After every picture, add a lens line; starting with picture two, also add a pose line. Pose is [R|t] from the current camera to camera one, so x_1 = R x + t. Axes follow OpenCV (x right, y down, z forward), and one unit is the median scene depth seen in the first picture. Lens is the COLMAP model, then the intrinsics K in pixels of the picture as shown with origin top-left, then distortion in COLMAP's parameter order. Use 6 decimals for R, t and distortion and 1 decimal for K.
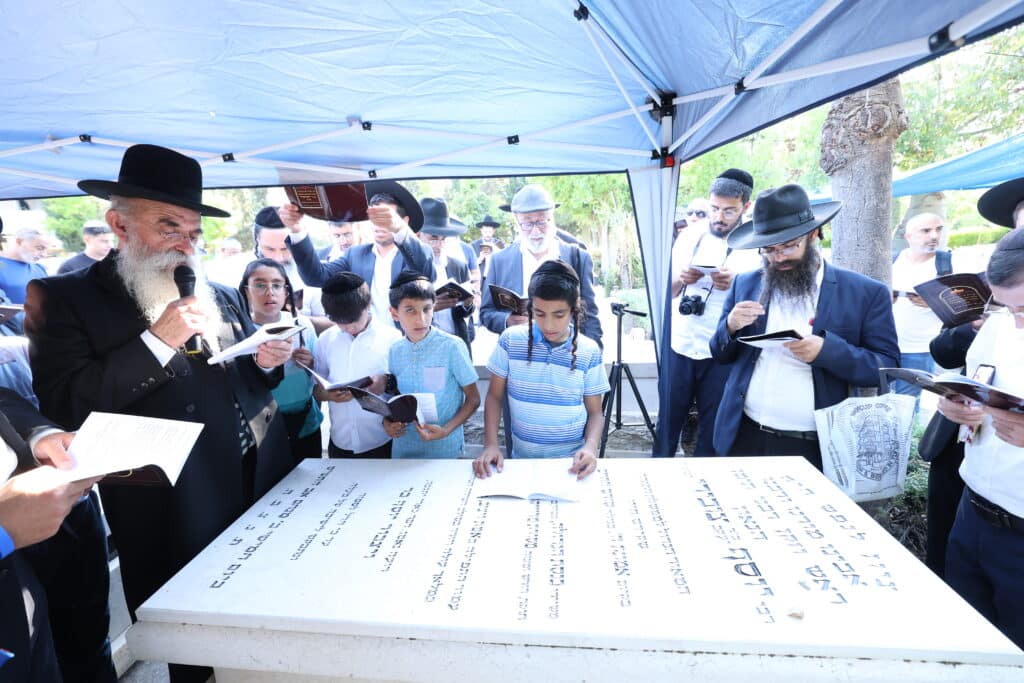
lens RADIAL K [[438.3, 0, 505.7], [0, 438.3, 338.2], [0, 0, 1]] dist [-0.045980, 0.018872]
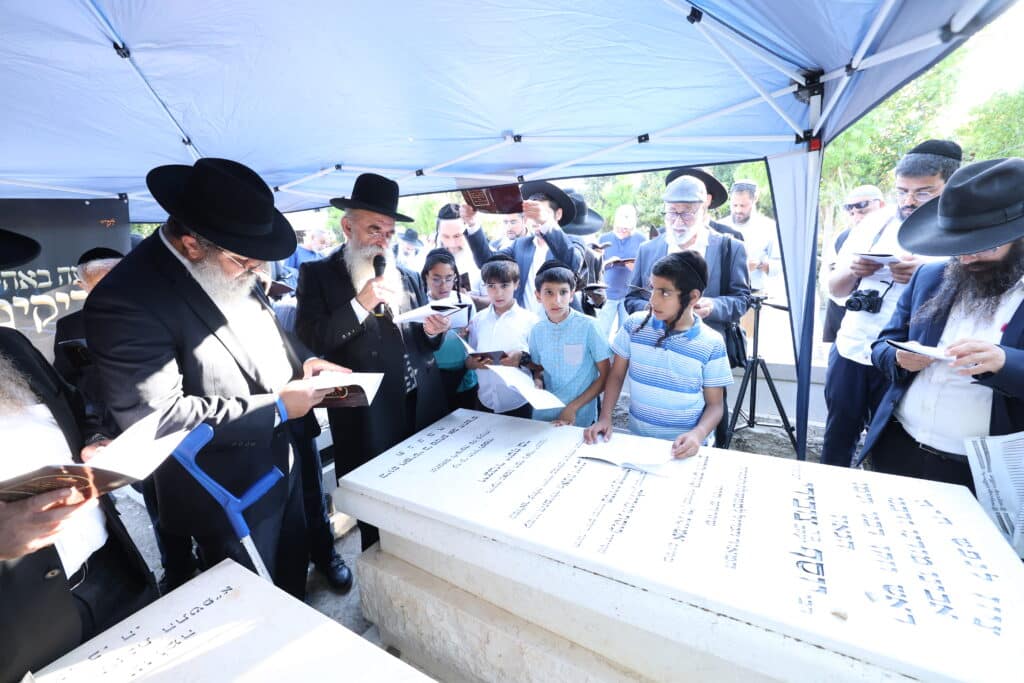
lens RADIAL K [[438.3, 0, 505.7], [0, 438.3, 338.2], [0, 0, 1]] dist [-0.045980, 0.018872]
pose [[0.908121, 0.079983, -0.410997, 0.188527], [-0.069211, 0.996757, 0.041051, 0.014679], [0.412947, -0.008834, 0.910712, -0.117215]]
